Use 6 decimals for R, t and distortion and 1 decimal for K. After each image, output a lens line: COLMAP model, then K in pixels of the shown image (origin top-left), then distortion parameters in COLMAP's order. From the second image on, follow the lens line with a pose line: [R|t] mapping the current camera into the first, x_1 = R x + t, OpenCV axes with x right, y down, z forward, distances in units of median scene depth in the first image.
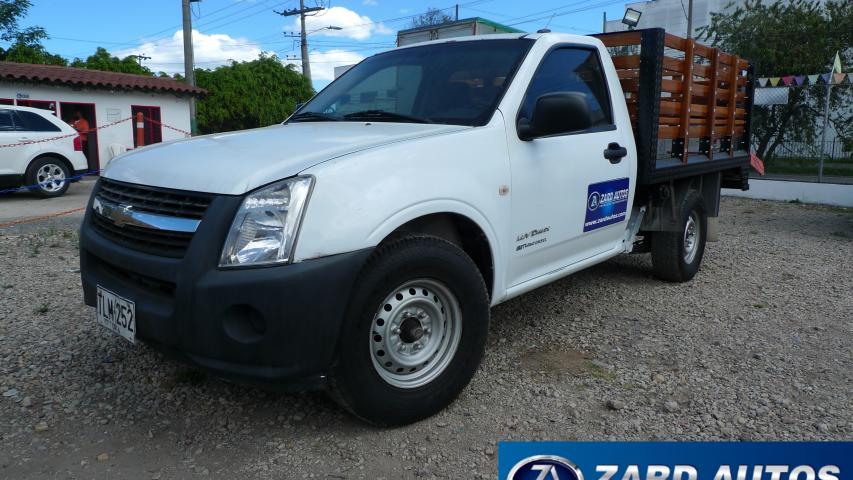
lens RADIAL K [[581.6, 0, 426.5], [0, 581.6, 240.0], [0, 0, 1]] dist [-0.020806, -0.000096]
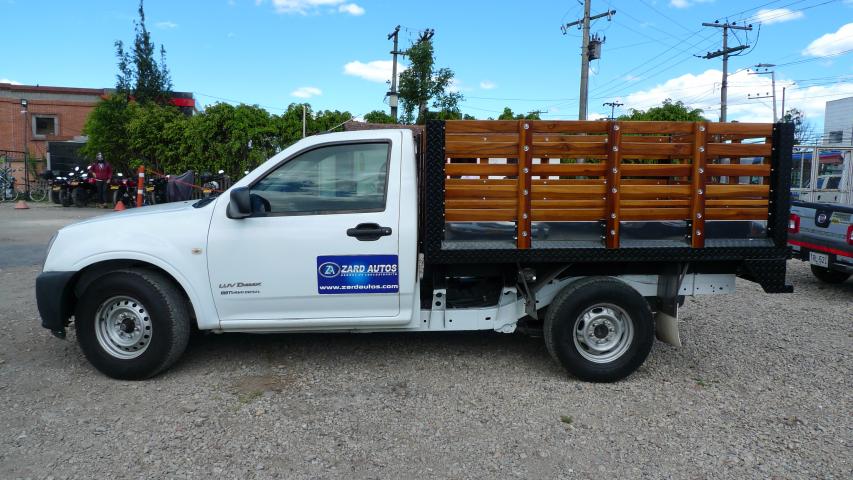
lens RADIAL K [[592.9, 0, 427.3], [0, 592.9, 223.0], [0, 0, 1]] dist [-0.030654, -0.005121]
pose [[0.708084, 0.068266, -0.702820, 1.252983], [-0.137337, 0.989623, -0.042243, -0.134931], [0.692644, 0.126435, 0.710112, 0.236467]]
